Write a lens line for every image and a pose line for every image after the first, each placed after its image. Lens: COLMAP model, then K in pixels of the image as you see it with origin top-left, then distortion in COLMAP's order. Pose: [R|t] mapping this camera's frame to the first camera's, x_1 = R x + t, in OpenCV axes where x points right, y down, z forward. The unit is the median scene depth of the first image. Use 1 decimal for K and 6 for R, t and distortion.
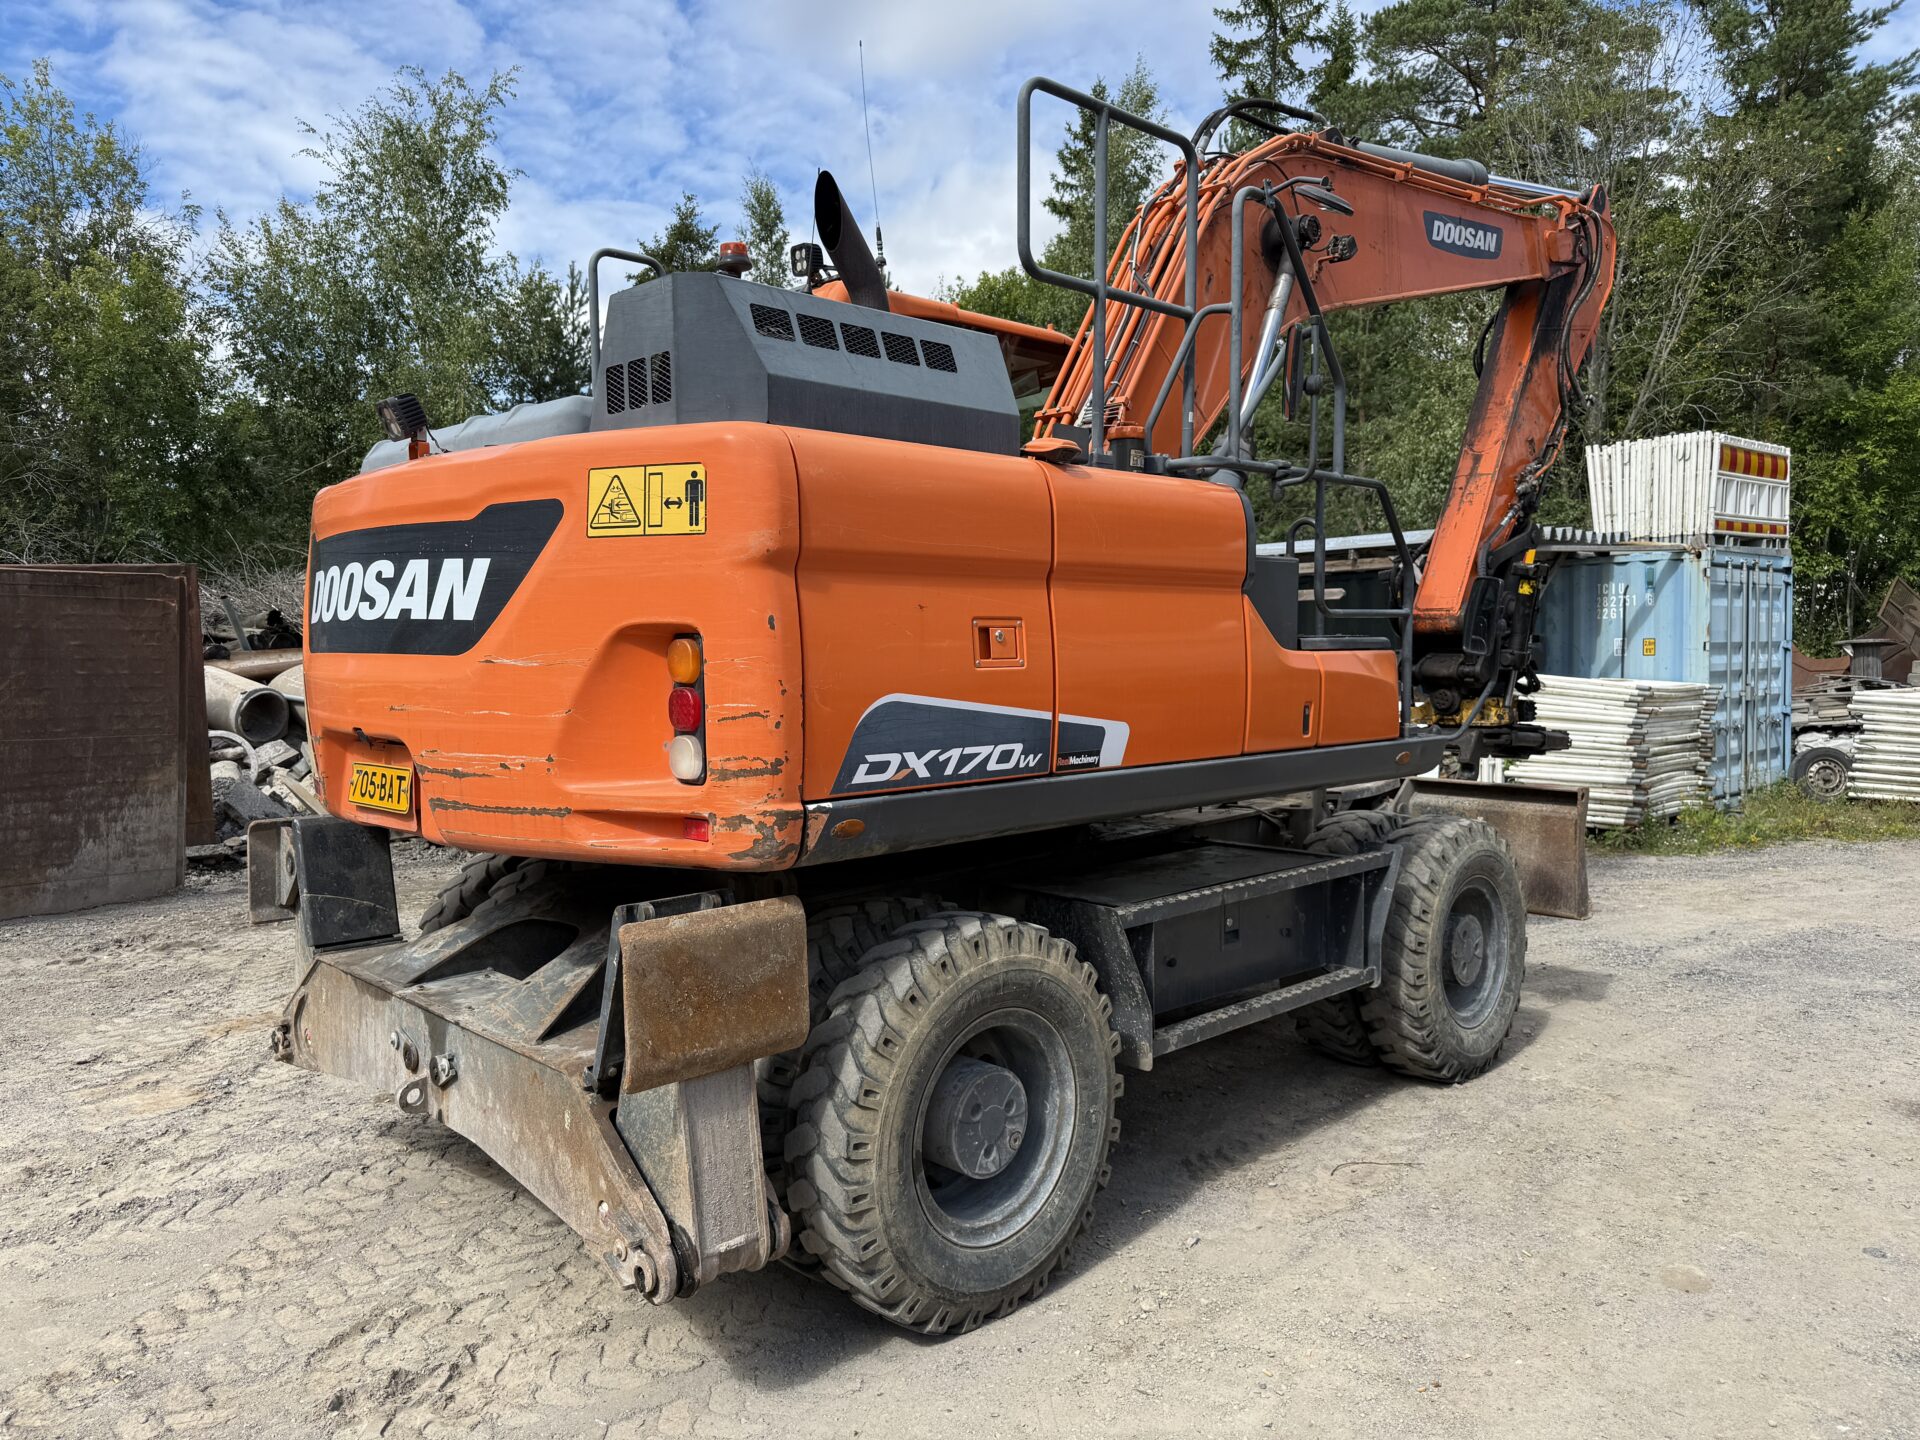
lens RADIAL K [[1344.5, 0, 966.7], [0, 1344.5, 715.7], [0, 0, 1]] dist [0.070698, -0.102819]
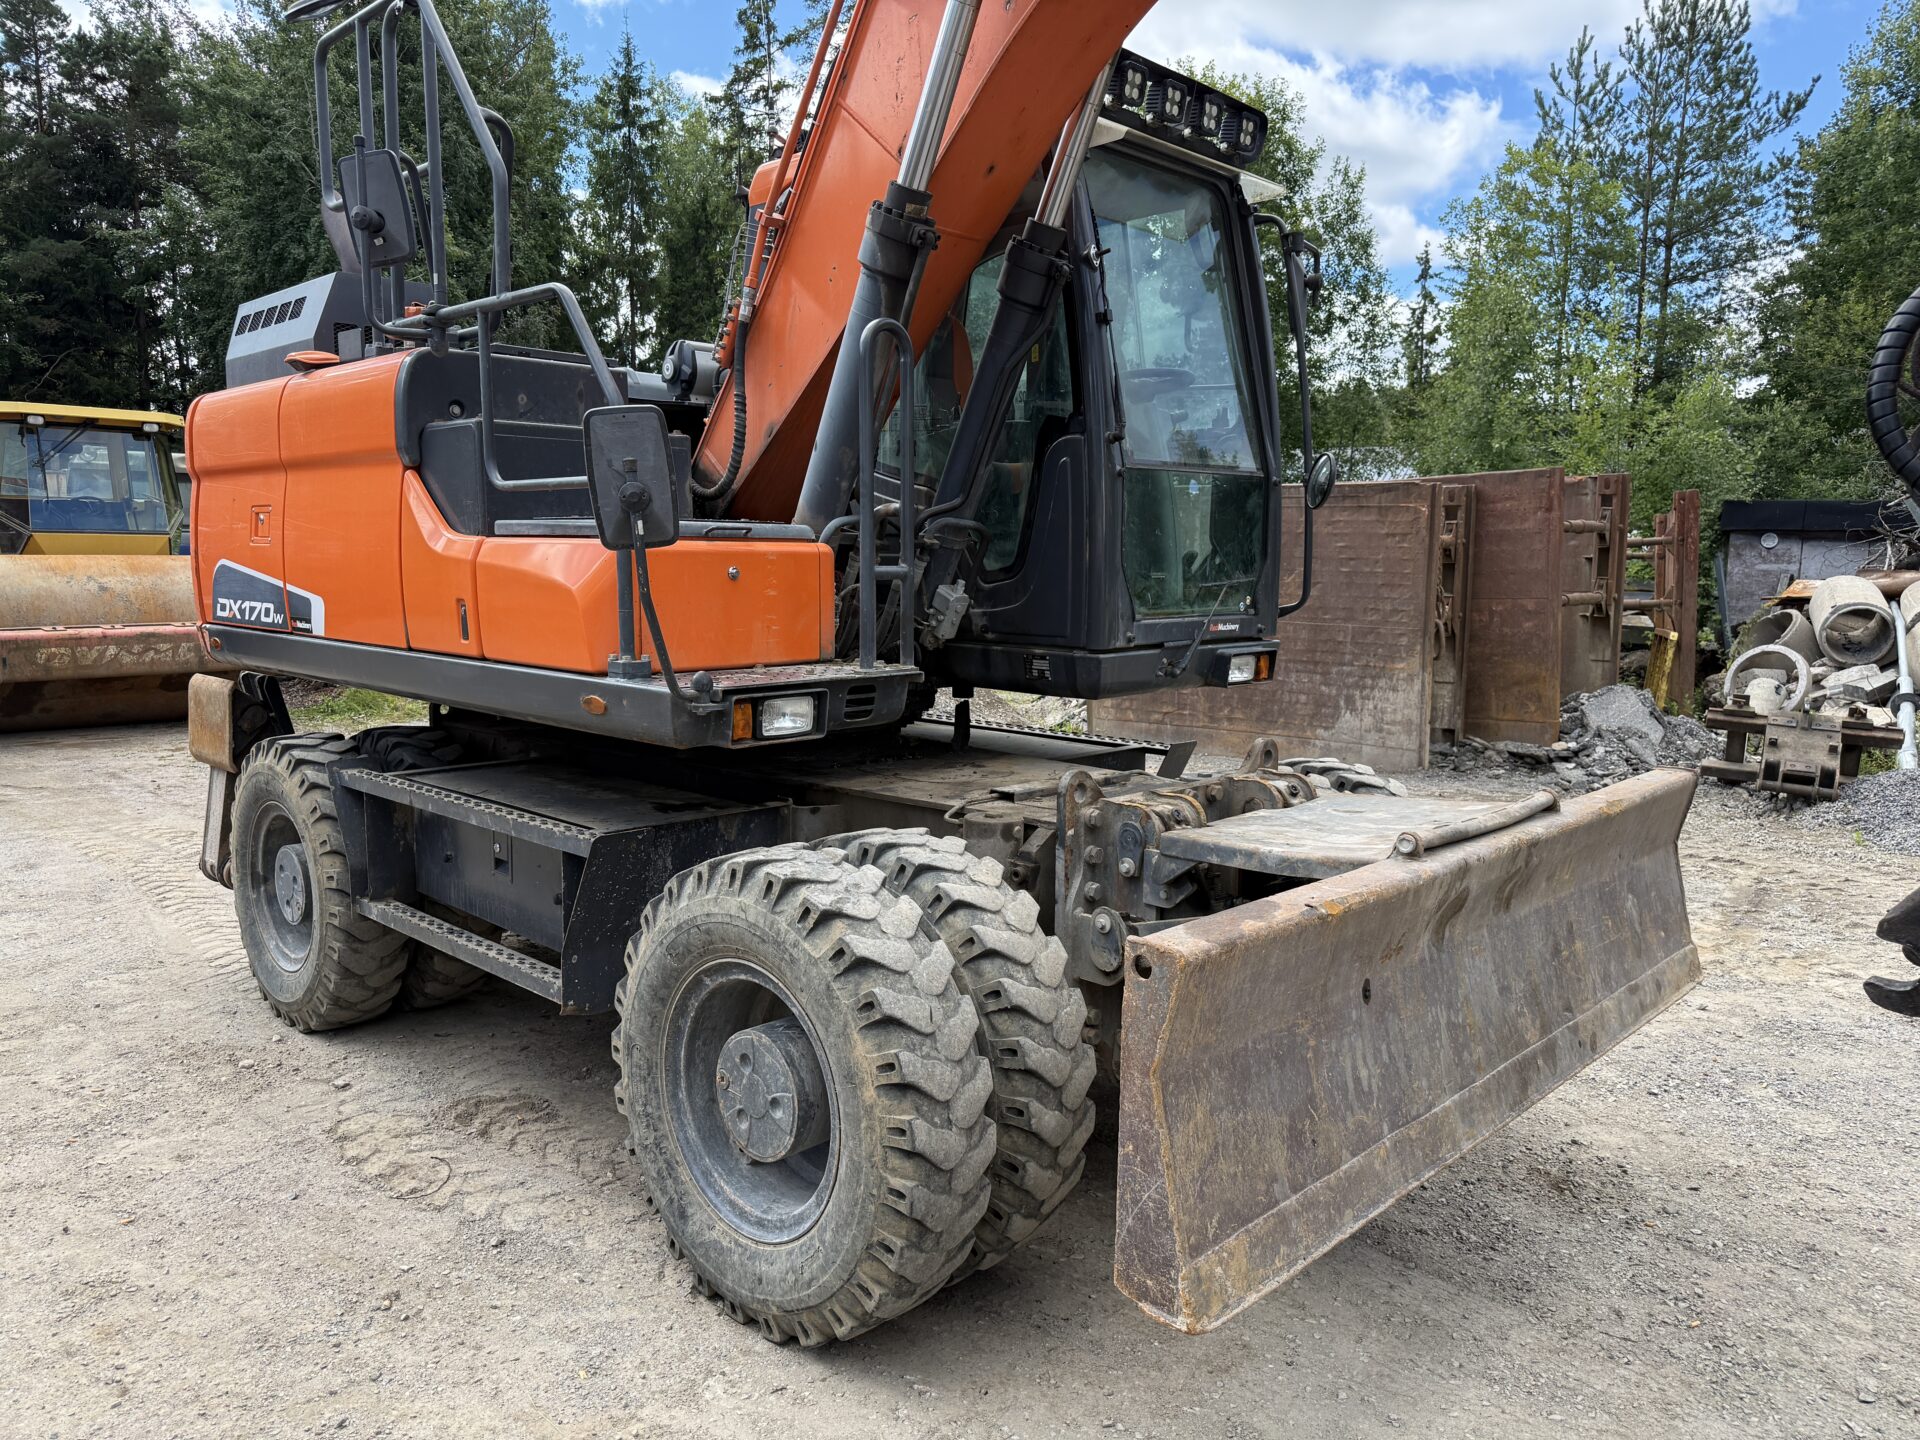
lens RADIAL K [[1361.4, 0, 960.7], [0, 1361.4, 720.0], [0, 0, 1]] dist [0.033574, -0.040729]
pose [[0.026018, 0.129466, -0.991242, 1.326322], [-0.065995, 0.989637, 0.127524, -0.077713], [0.997481, 0.062100, 0.034293, 1.558868]]
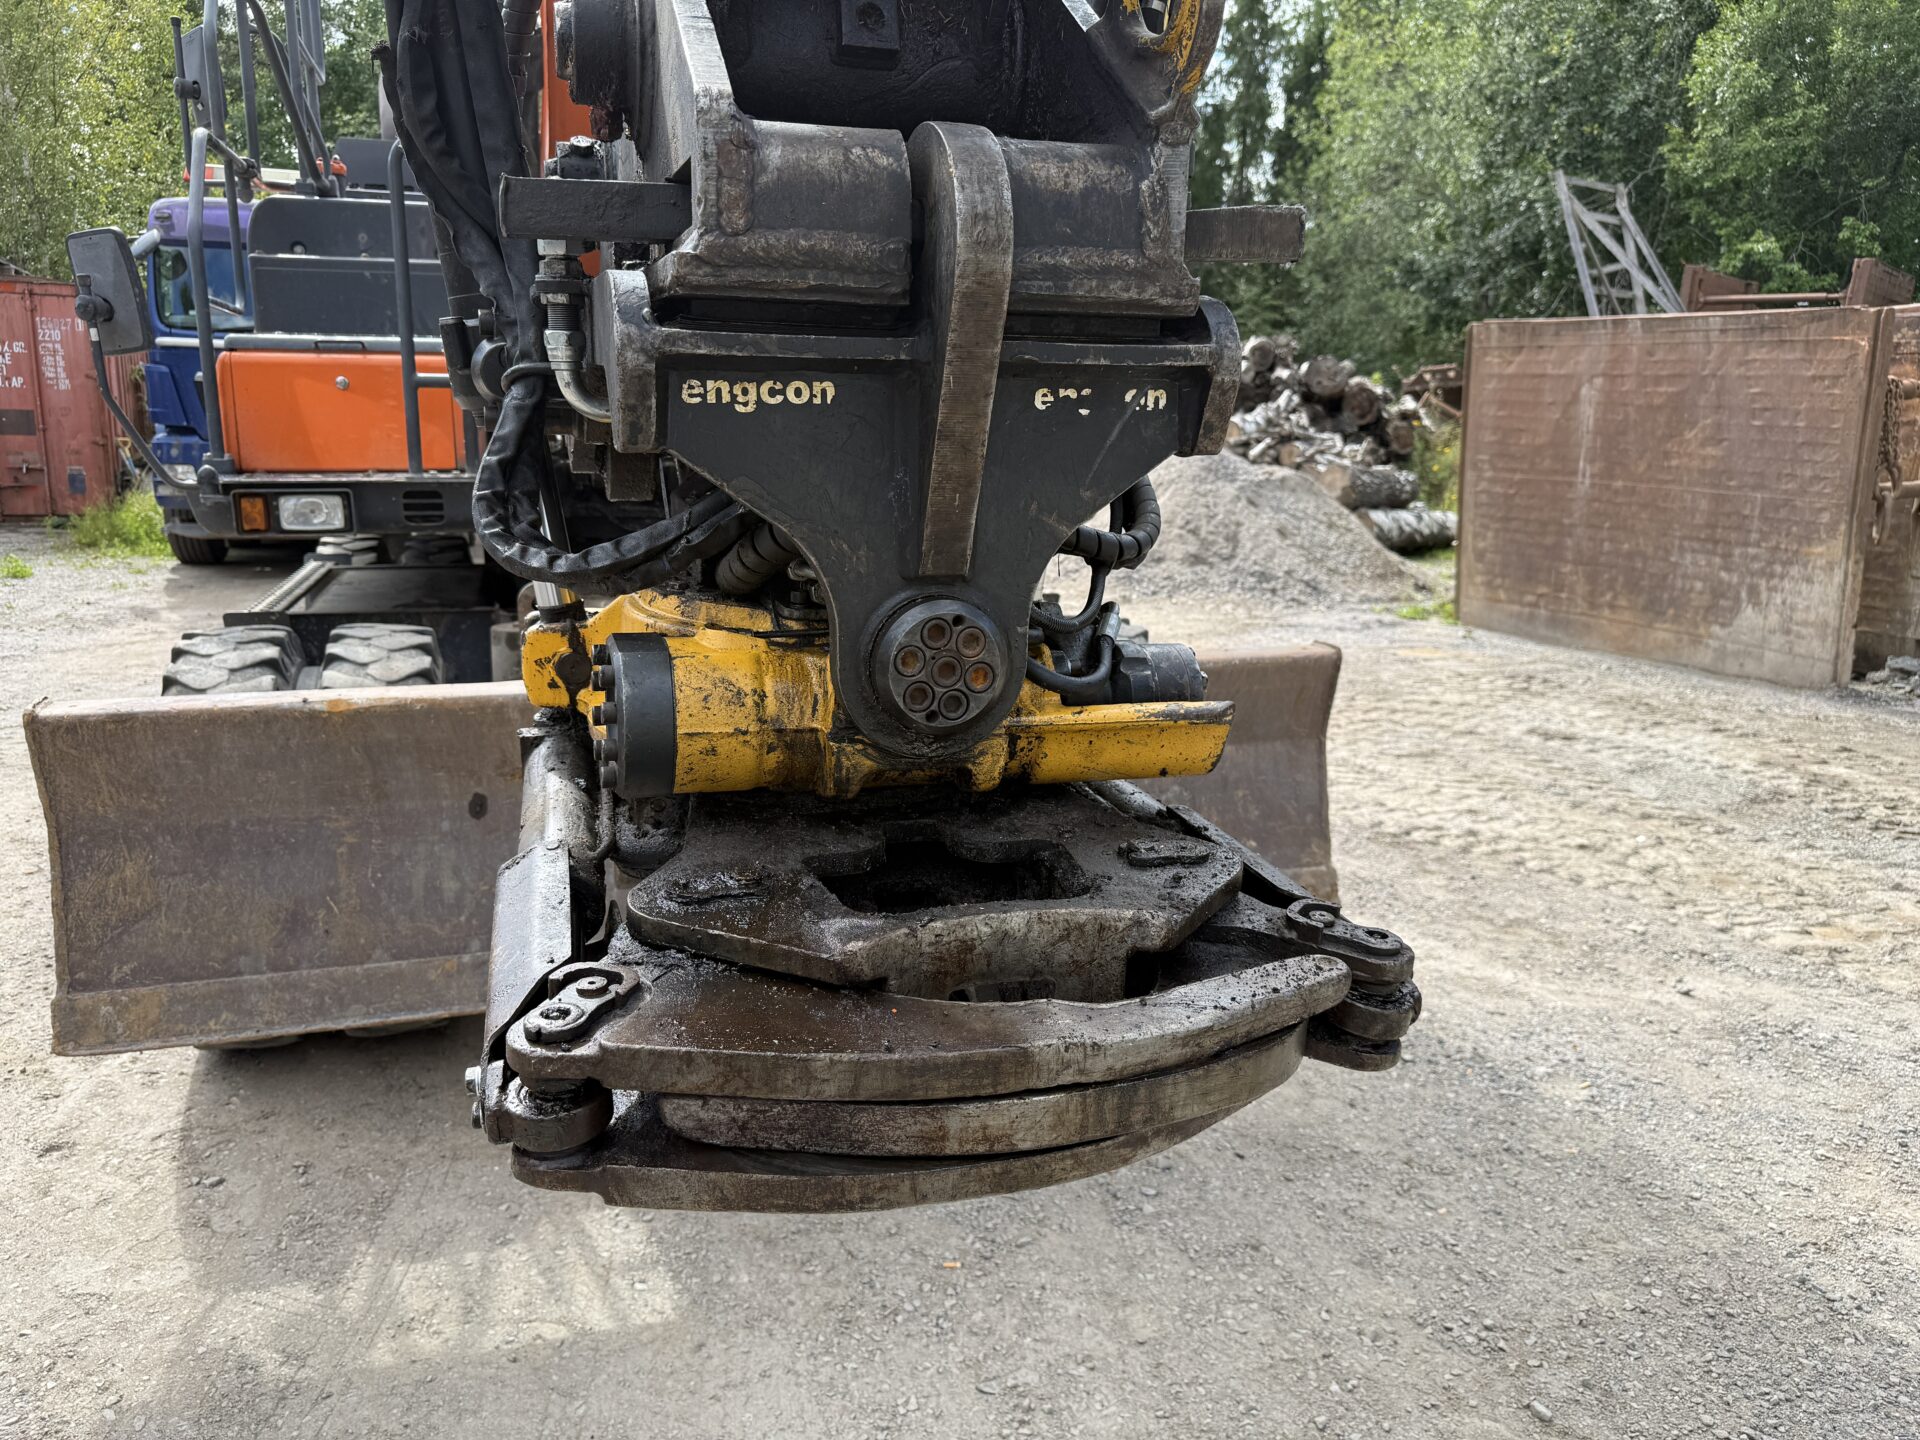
lens RADIAL K [[1387.4, 0, 956.9], [0, 1387.4, 718.7], [0, 0, 1]] dist [-0.013410, -0.003902]
pose [[-0.450865, 0.195192, -0.870988, 1.126617], [-0.061478, 0.966688, 0.248463, -0.091374], [0.890472, 0.165570, -0.423846, 2.328780]]
